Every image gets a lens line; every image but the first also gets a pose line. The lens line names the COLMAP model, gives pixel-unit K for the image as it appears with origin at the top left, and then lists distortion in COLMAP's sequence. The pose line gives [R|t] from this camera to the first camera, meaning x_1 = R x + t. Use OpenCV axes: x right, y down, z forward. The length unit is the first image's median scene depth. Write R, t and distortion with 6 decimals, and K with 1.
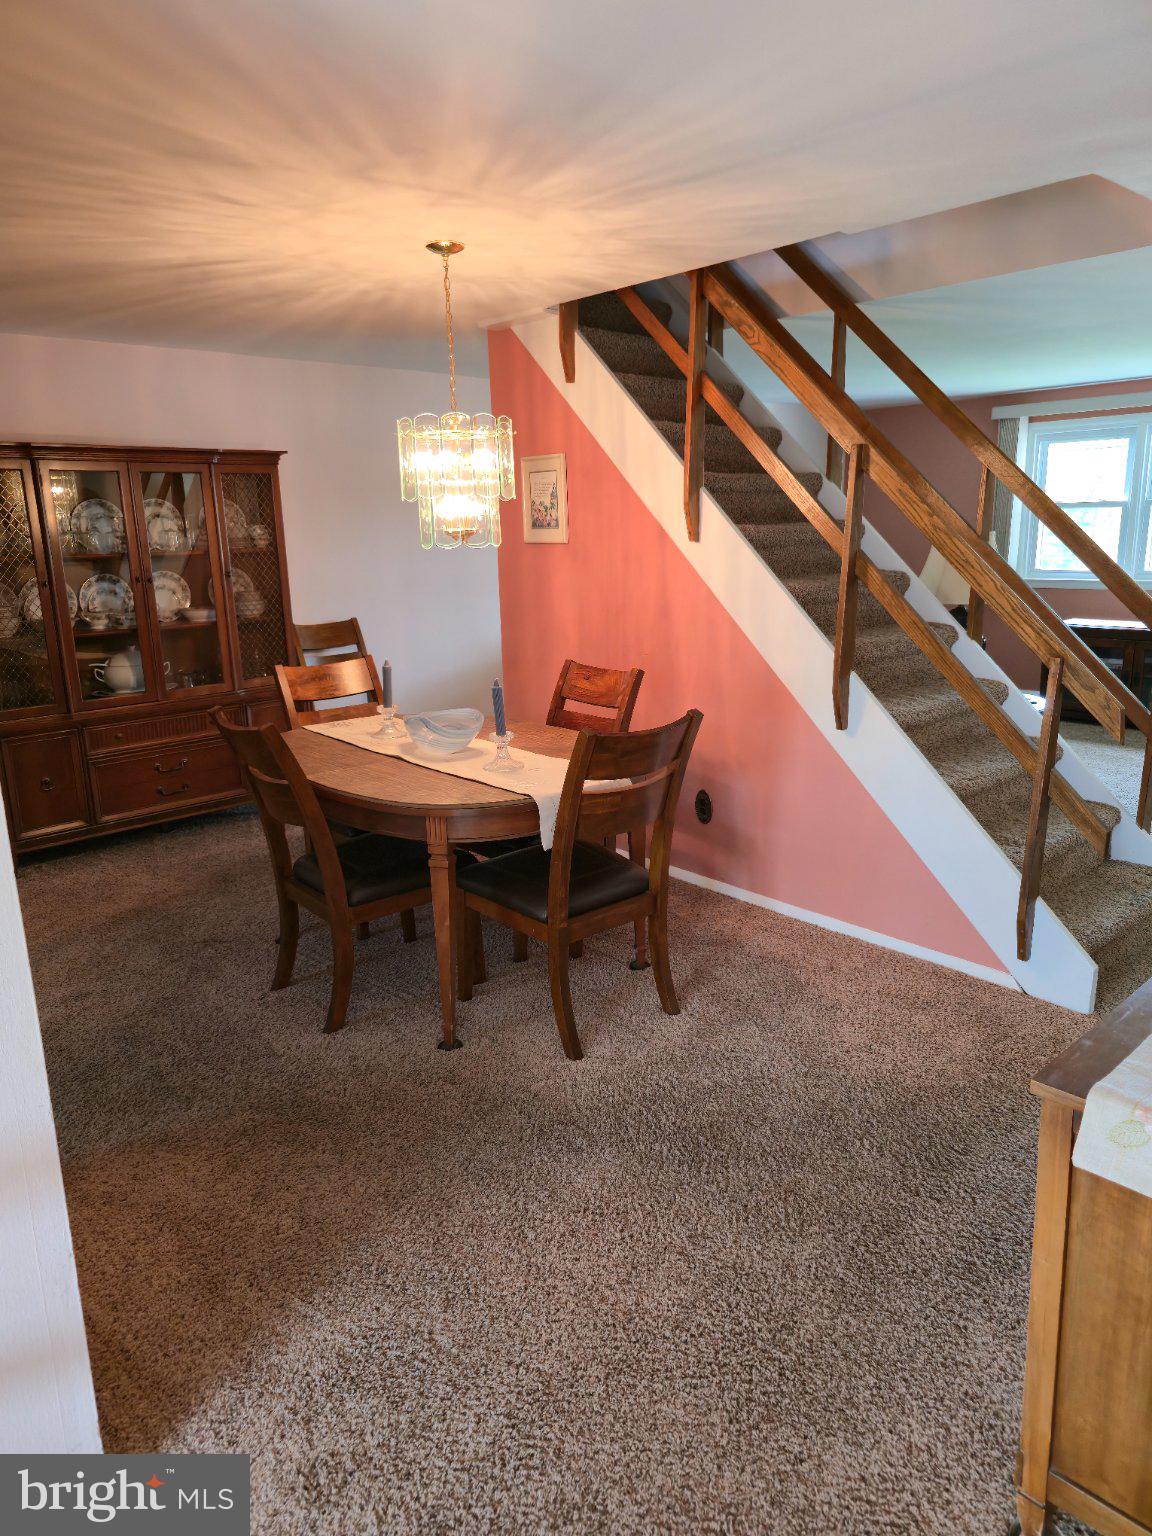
lens RADIAL K [[1010.8, 0, 579.5], [0, 1010.8, 772.2], [0, 0, 1]] dist [0.044887, -0.049674]
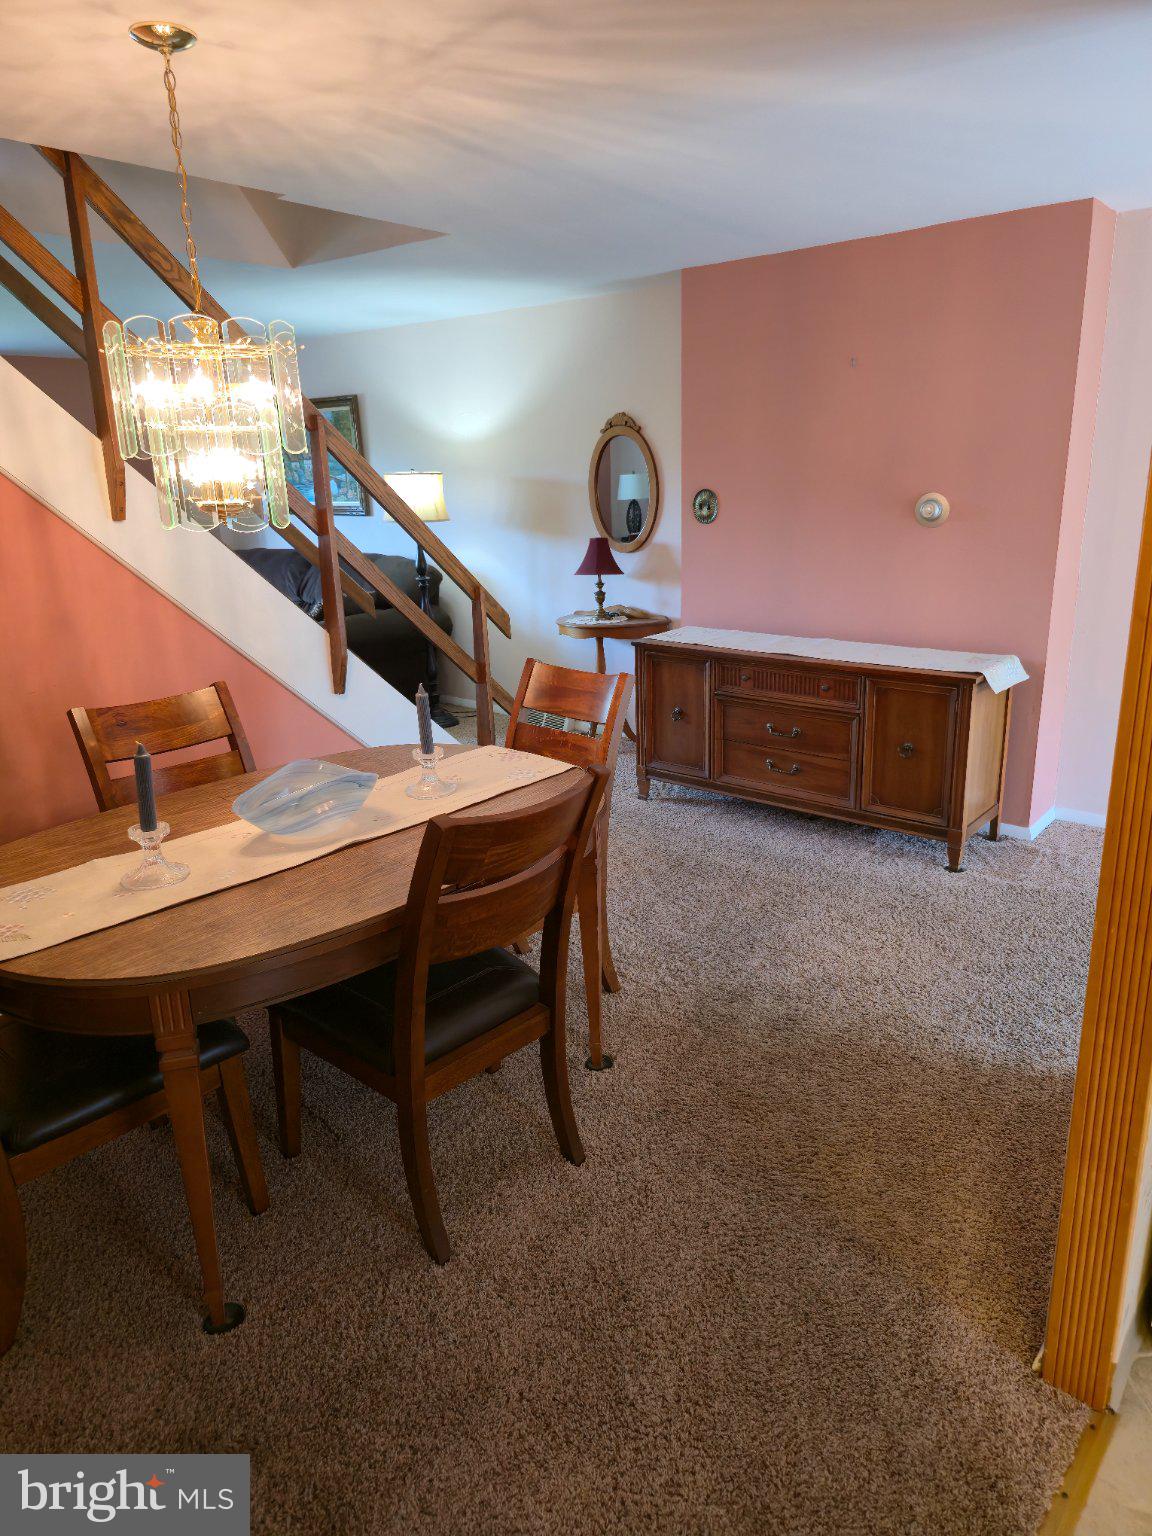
lens RADIAL K [[1010.8, 0, 579.5], [0, 1010.8, 772.2], [0, 0, 1]] dist [0.044887, -0.049674]
pose [[-0.111580, -0.264061, 0.958030, -0.937920], [0.255153, 0.924119, 0.284431, -0.239663], [-0.960441, 0.276181, -0.035737, 0.989146]]
